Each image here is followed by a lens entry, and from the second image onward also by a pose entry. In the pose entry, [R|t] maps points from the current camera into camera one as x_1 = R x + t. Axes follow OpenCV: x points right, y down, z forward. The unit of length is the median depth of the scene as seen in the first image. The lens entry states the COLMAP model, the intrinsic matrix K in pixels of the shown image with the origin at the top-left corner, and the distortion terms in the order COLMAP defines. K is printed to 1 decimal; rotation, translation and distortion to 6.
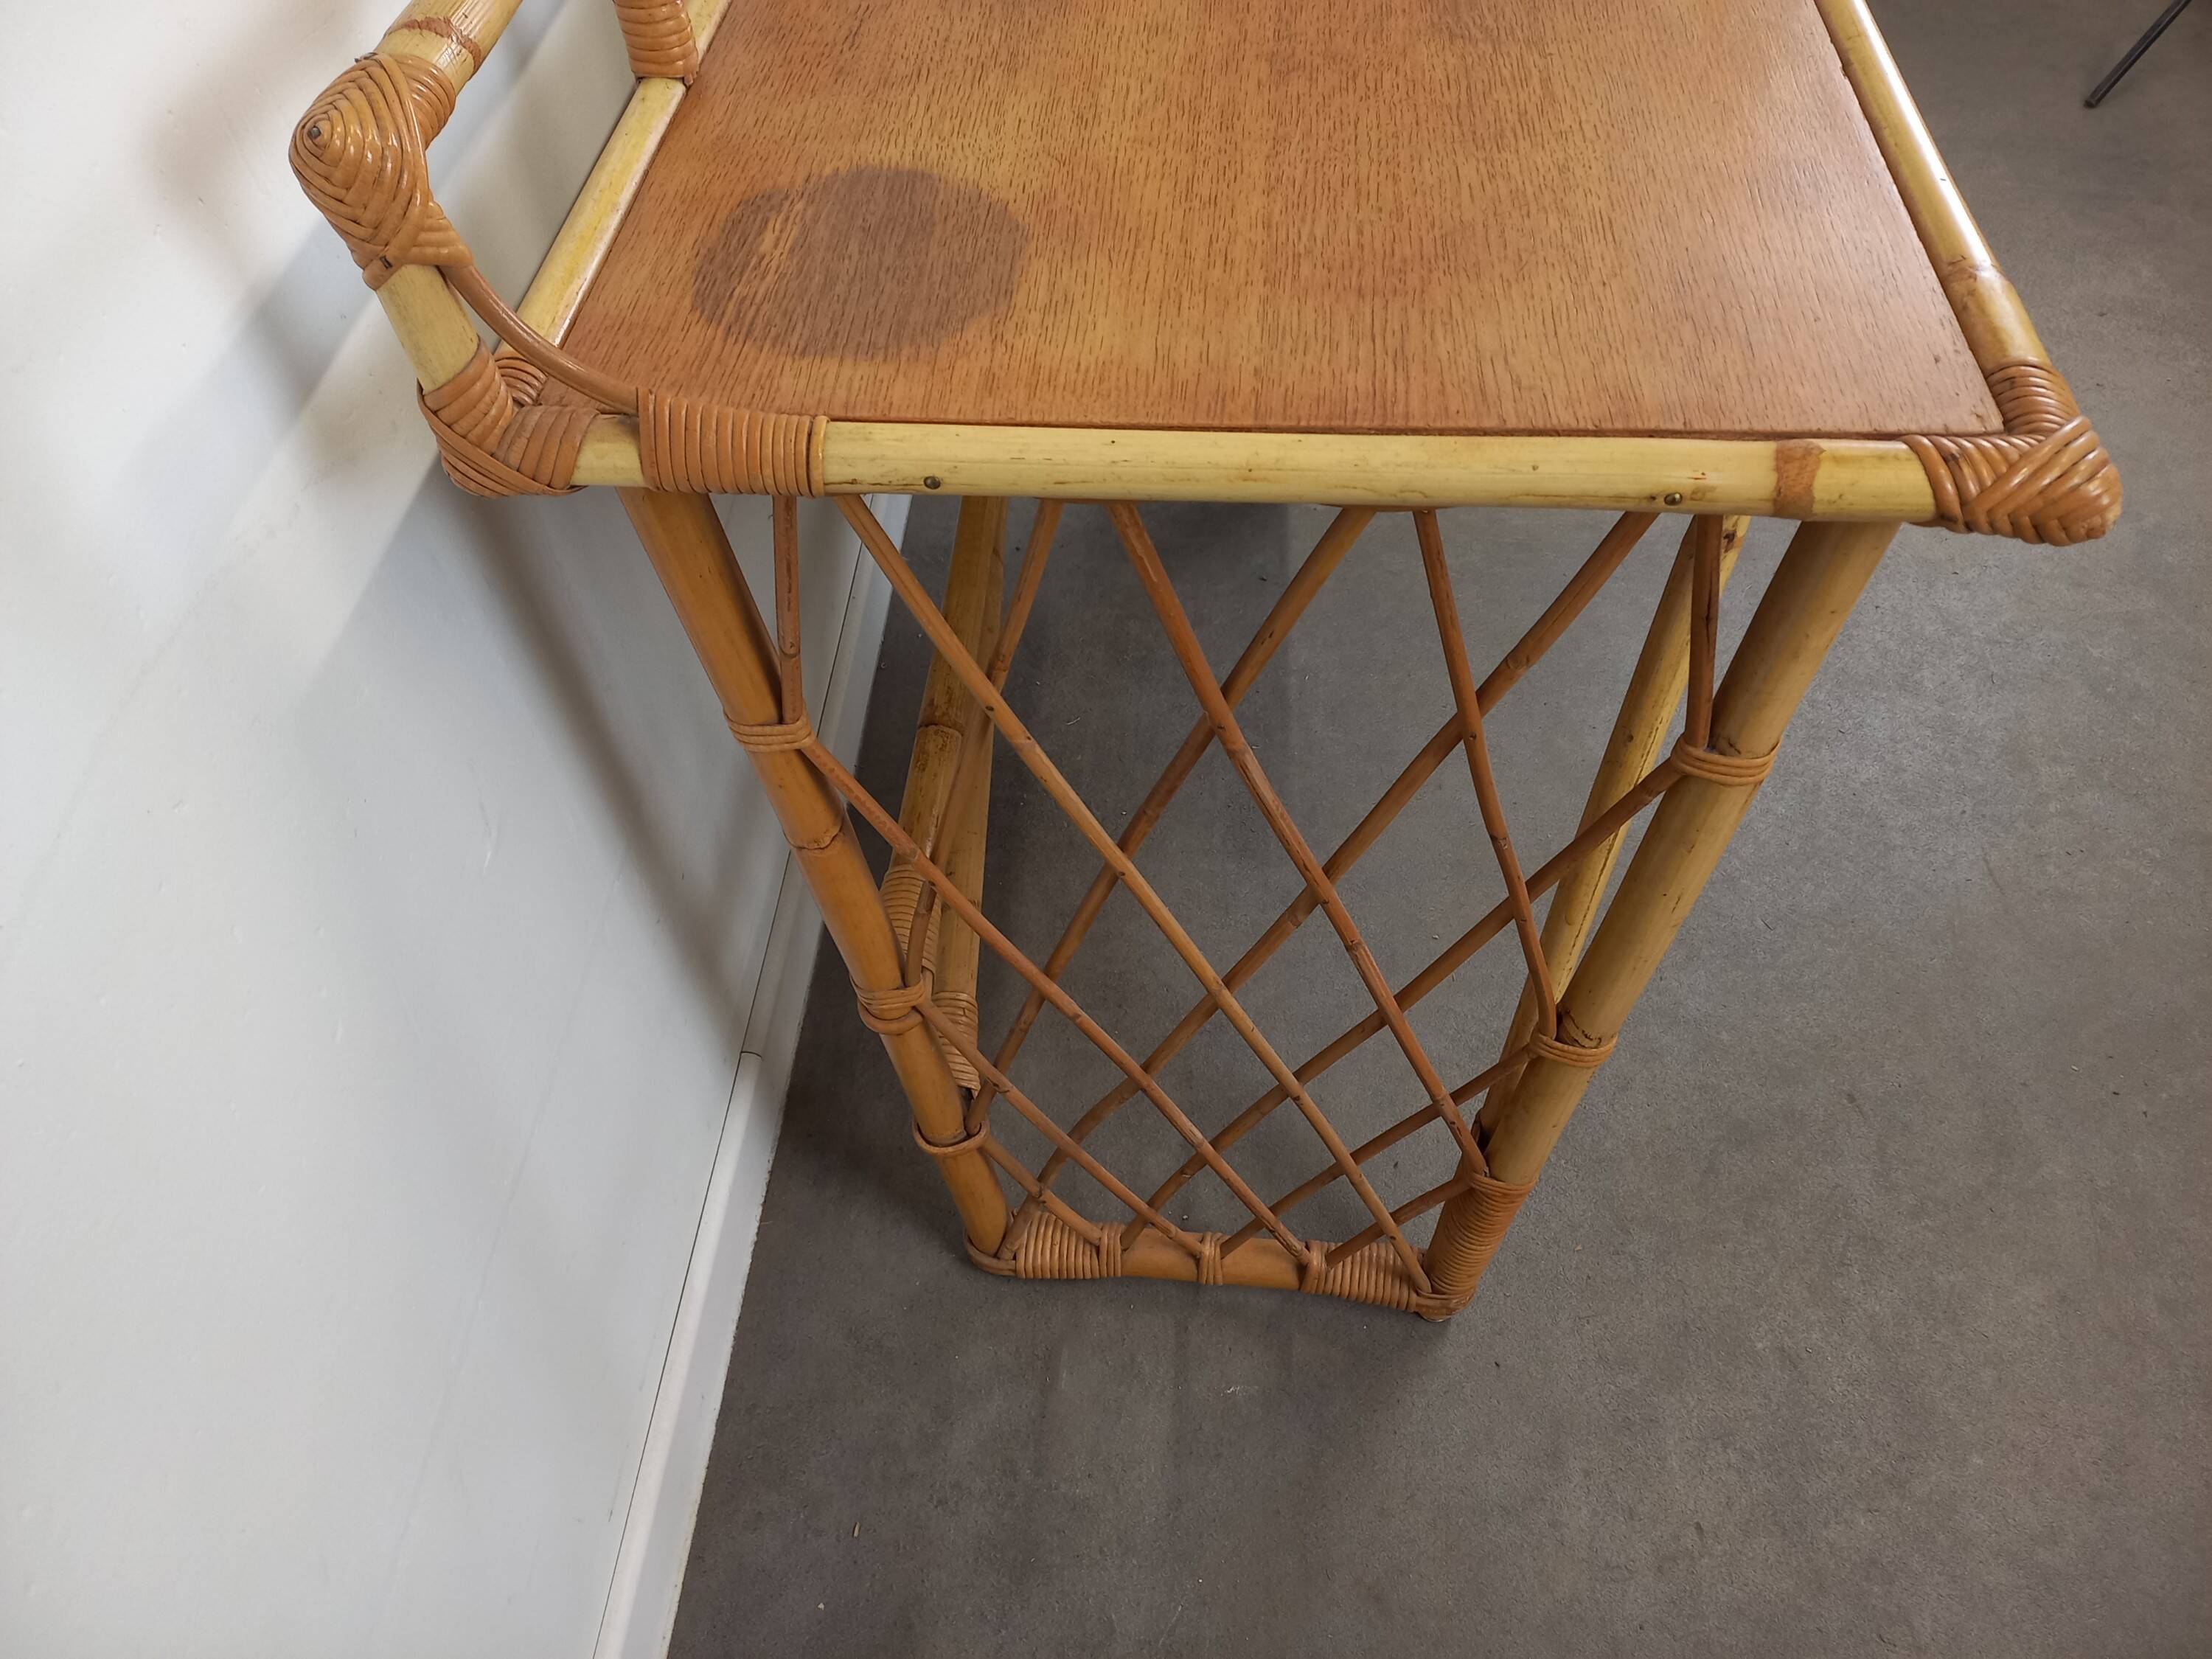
lens RADIAL K [[1532.7, 0, 1106.0], [0, 1532.7, 829.5], [0, 0, 1]] dist [0.055447, -0.037874]
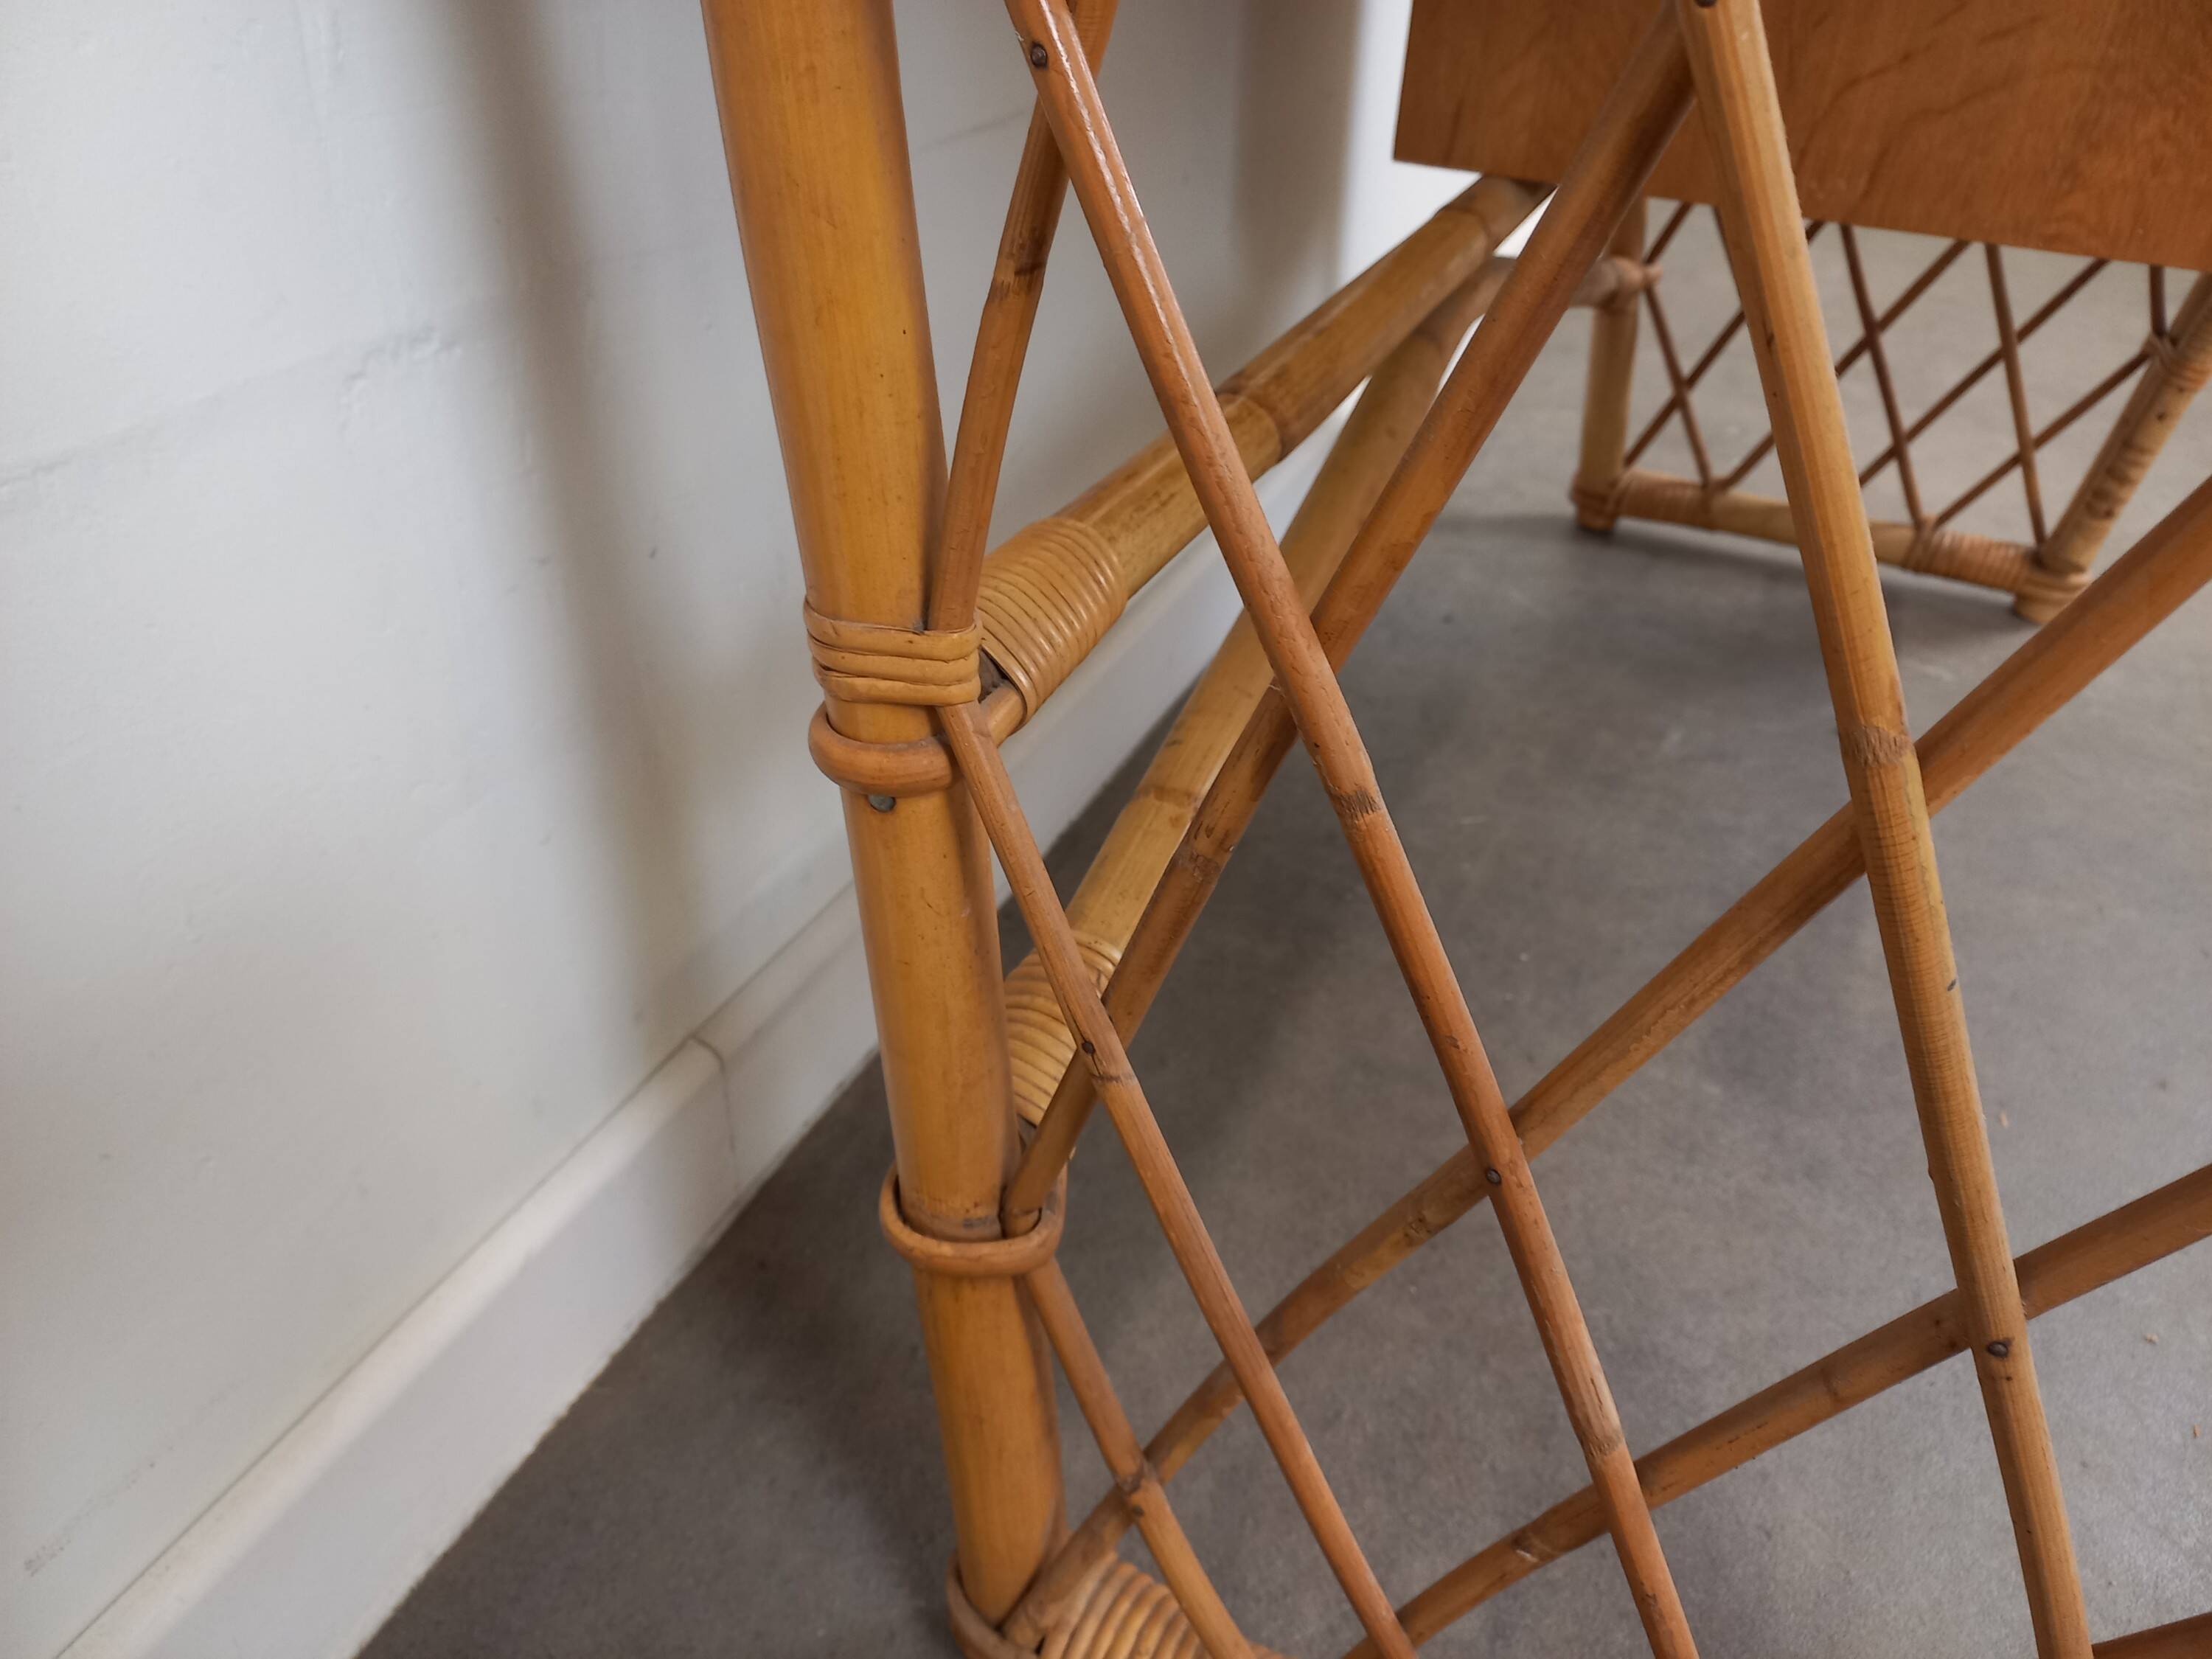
lens RADIAL K [[1628.9, 0, 1106.4], [0, 1628.9, 820.3], [0, 0, 1]] dist [0.052962, -0.086672]
pose [[0.931633, 0.251230, -0.262571, 0.017501], [-0.316777, 0.915503, -0.248004, 0.181296], [0.178079, 0.314225, 0.932497, 0.531671]]
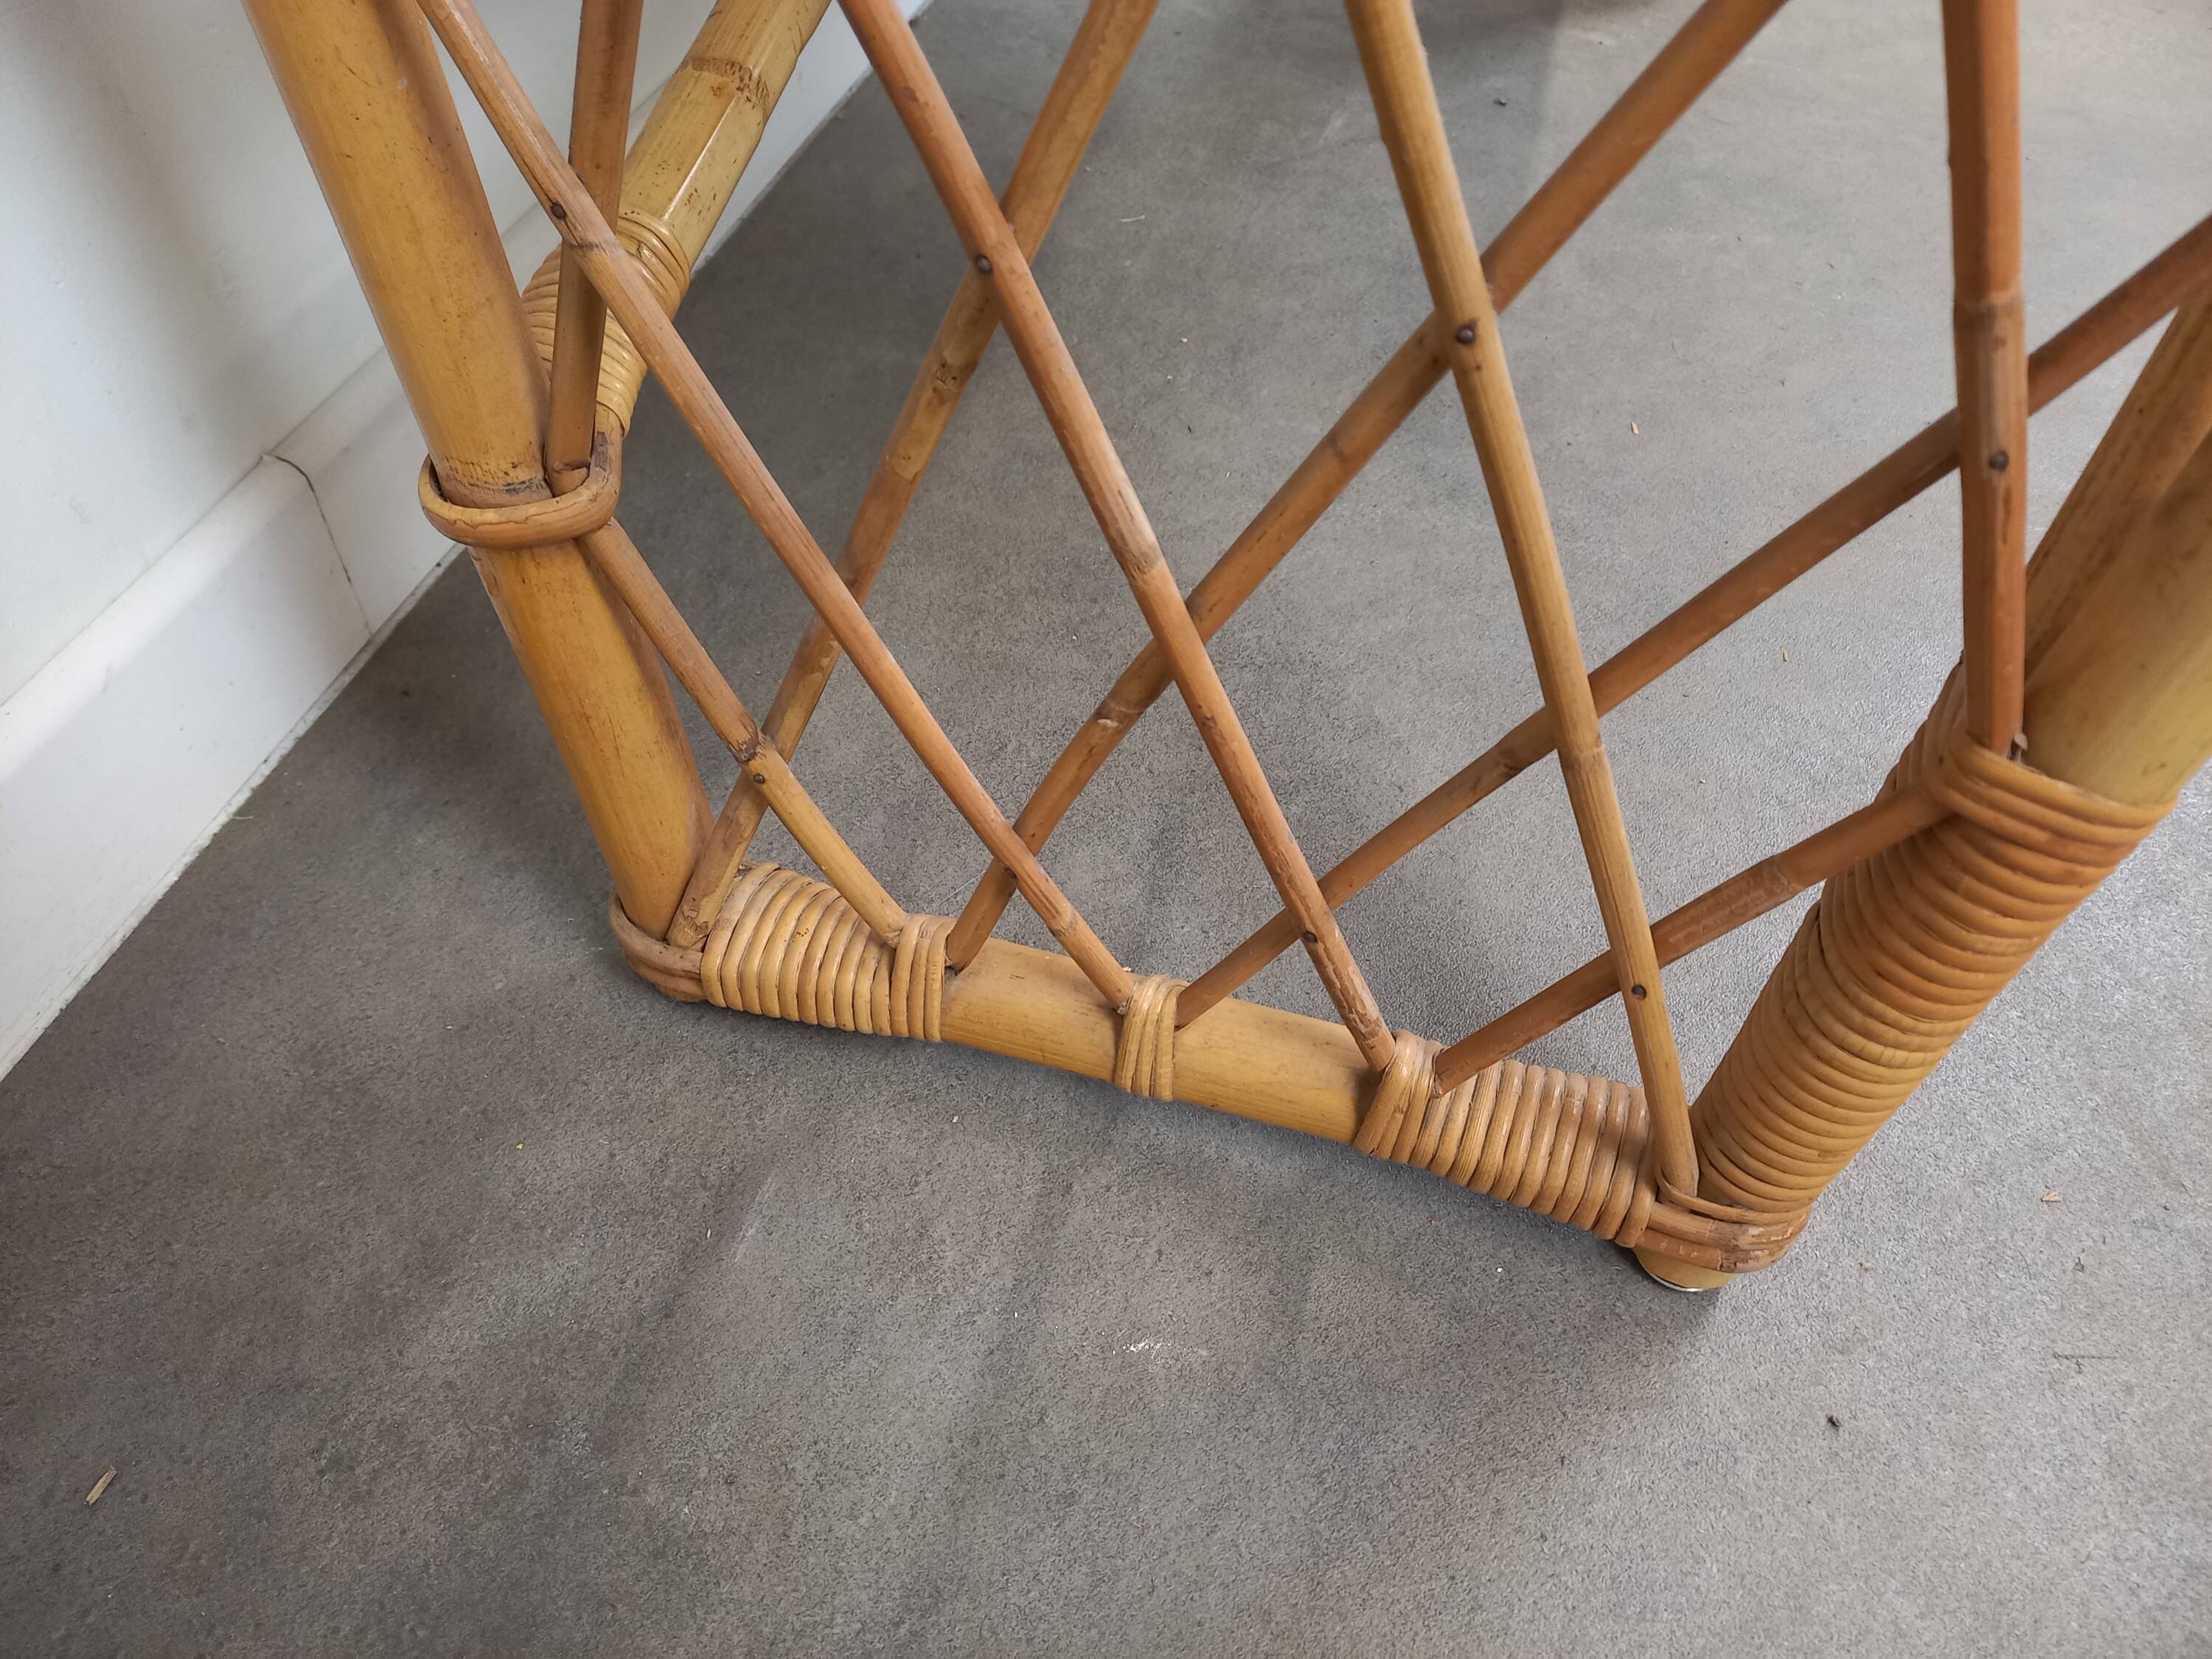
lens RADIAL K [[1602.2, 0, 1106.0], [0, 1602.2, 829.5], [0, 0, 1]] dist [0.091399, -0.143944]
pose [[0.980610, 0.177469, -0.083114, 0.082523], [-0.181369, 0.982521, -0.041932, 0.248472], [0.074220, 0.056194, 0.995657, 0.570704]]
